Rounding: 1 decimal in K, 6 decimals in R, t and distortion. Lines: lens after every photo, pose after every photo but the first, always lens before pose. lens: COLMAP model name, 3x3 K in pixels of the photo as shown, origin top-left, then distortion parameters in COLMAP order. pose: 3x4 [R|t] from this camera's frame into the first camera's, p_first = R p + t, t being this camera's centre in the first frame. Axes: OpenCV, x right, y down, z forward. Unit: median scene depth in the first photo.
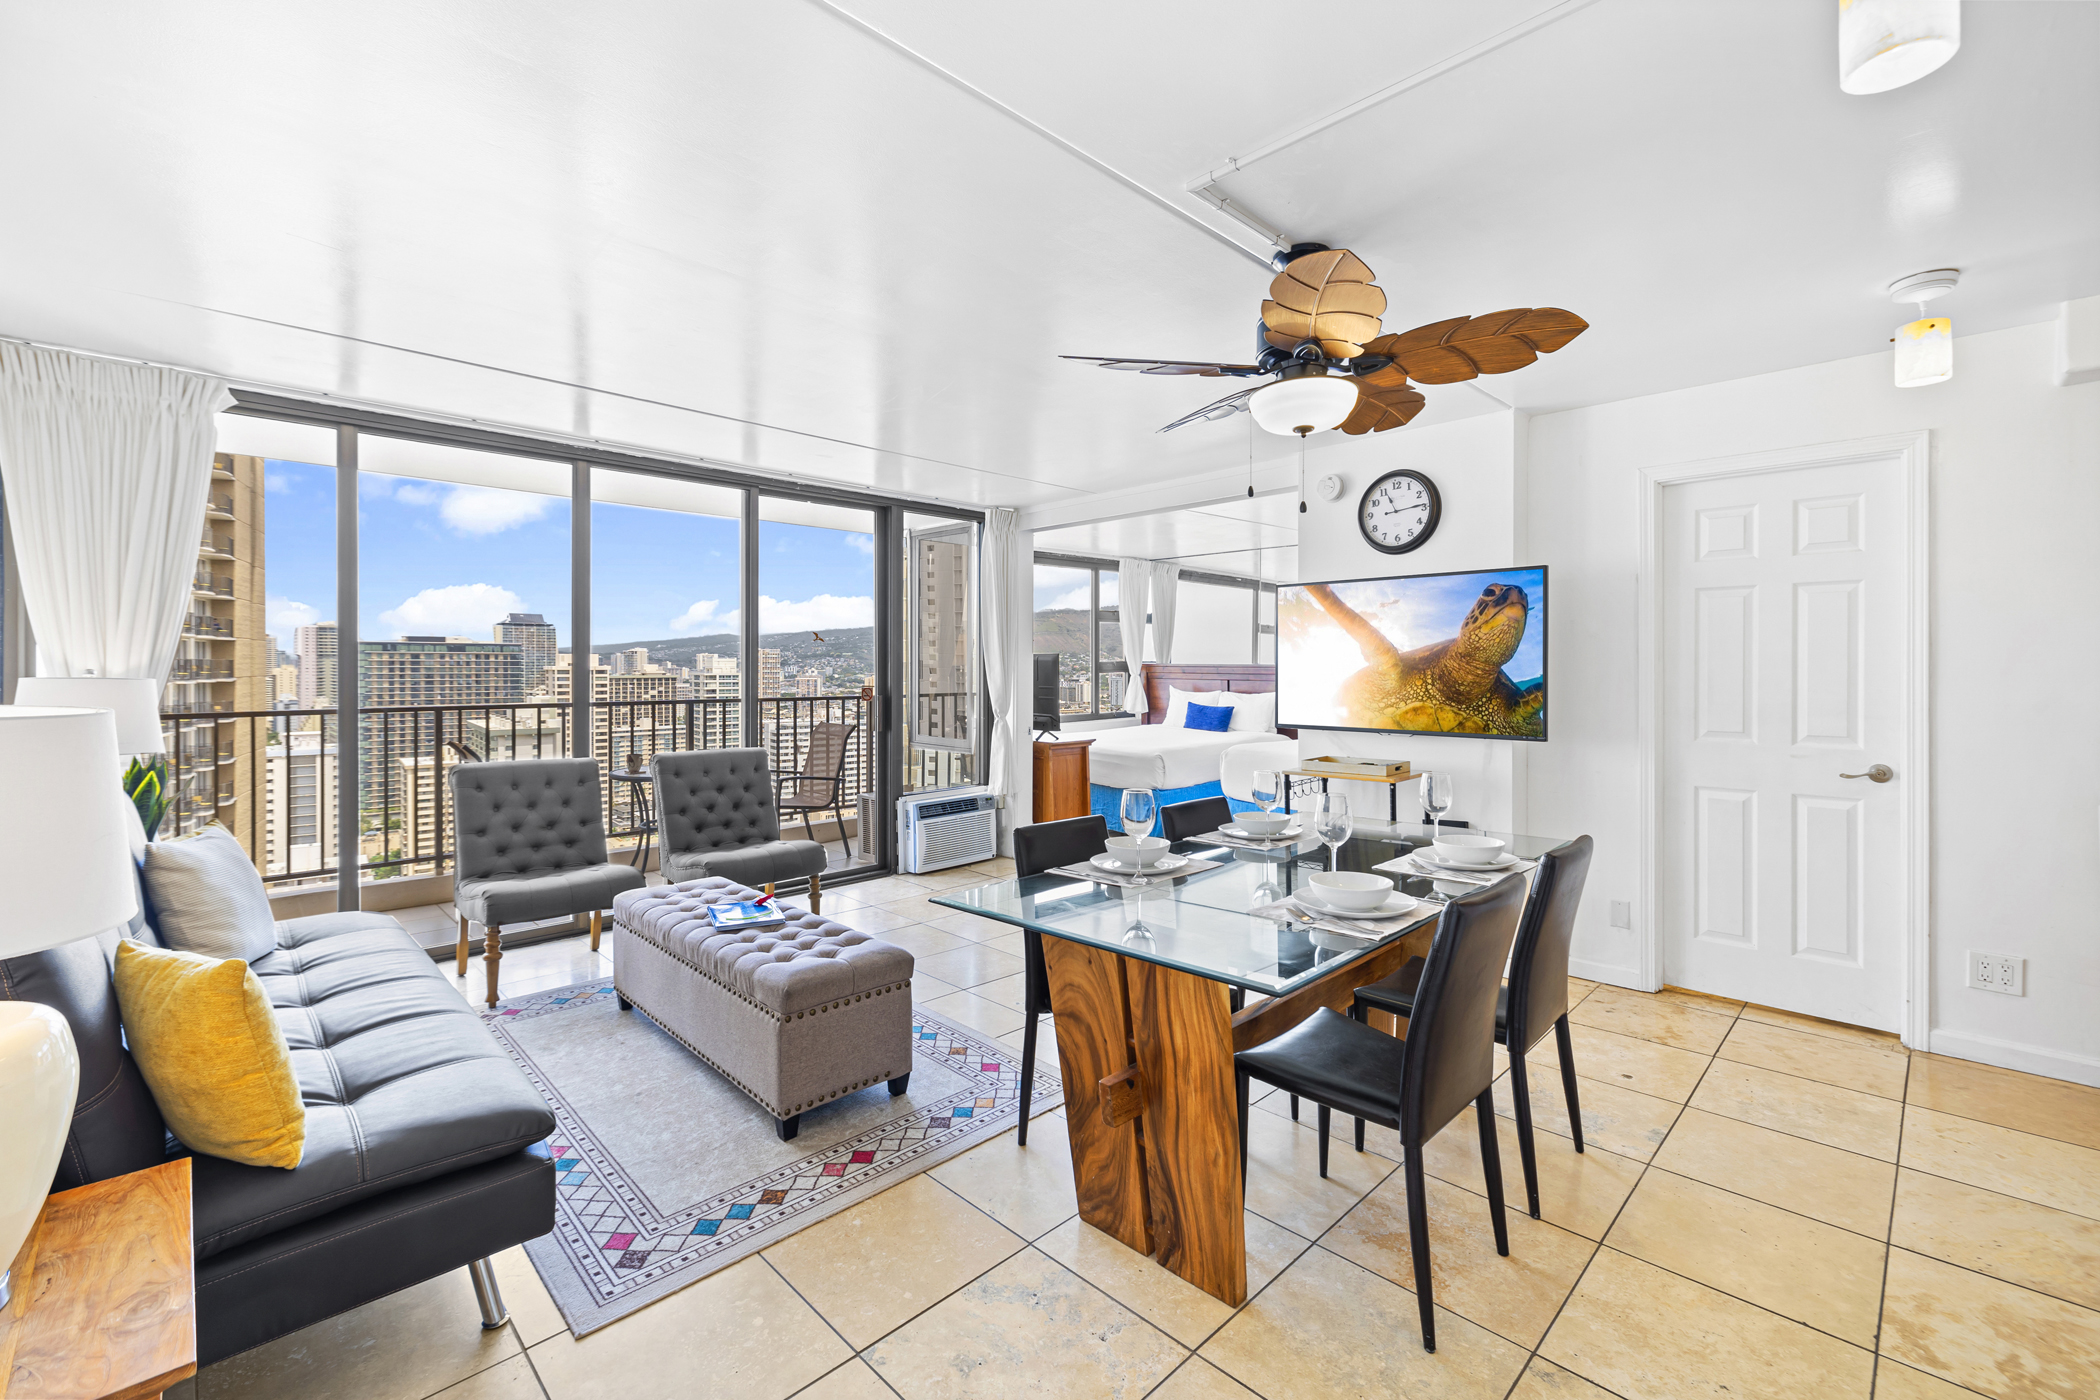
lens RADIAL K [[882.7, 0, 1050.6], [0, 882.7, 668.7], [0, 0, 1]] dist [-0.000433, 0.000080]
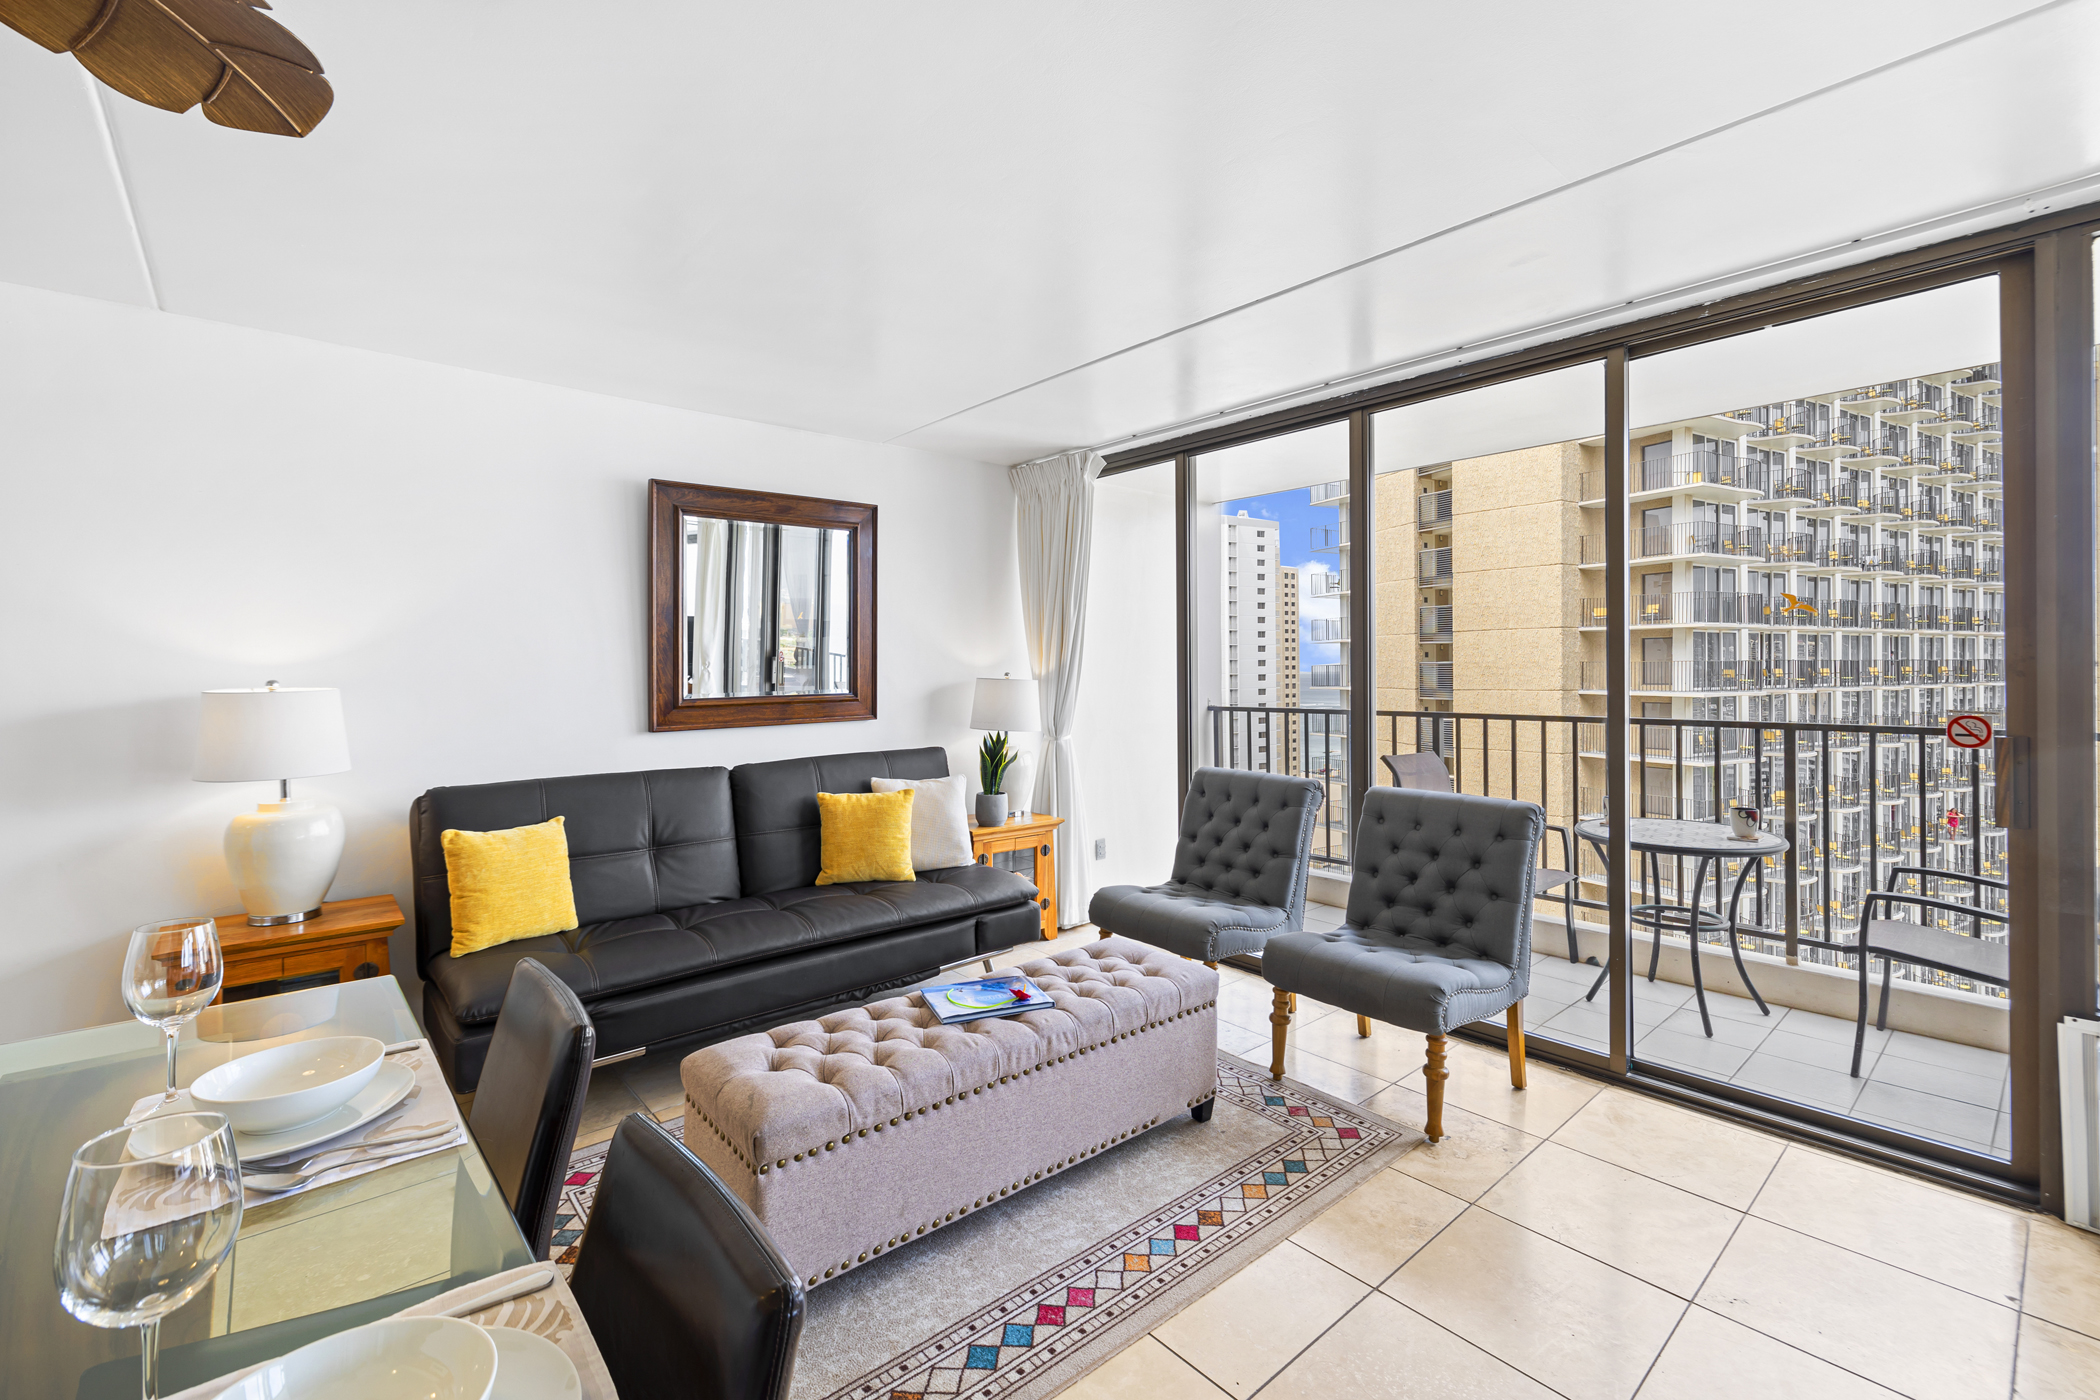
lens RADIAL K [[898.3, 0, 1067.6], [0, 898.3, 673.1], [0, 0, 1]] dist [-0.001587, -0.000717]
pose [[-0.053196, 0.002213, -0.998582, 0.385337], [0.002429, 0.999995, 0.002086, 0.000142], [0.998581, -0.002315, -0.053201, 1.036877]]
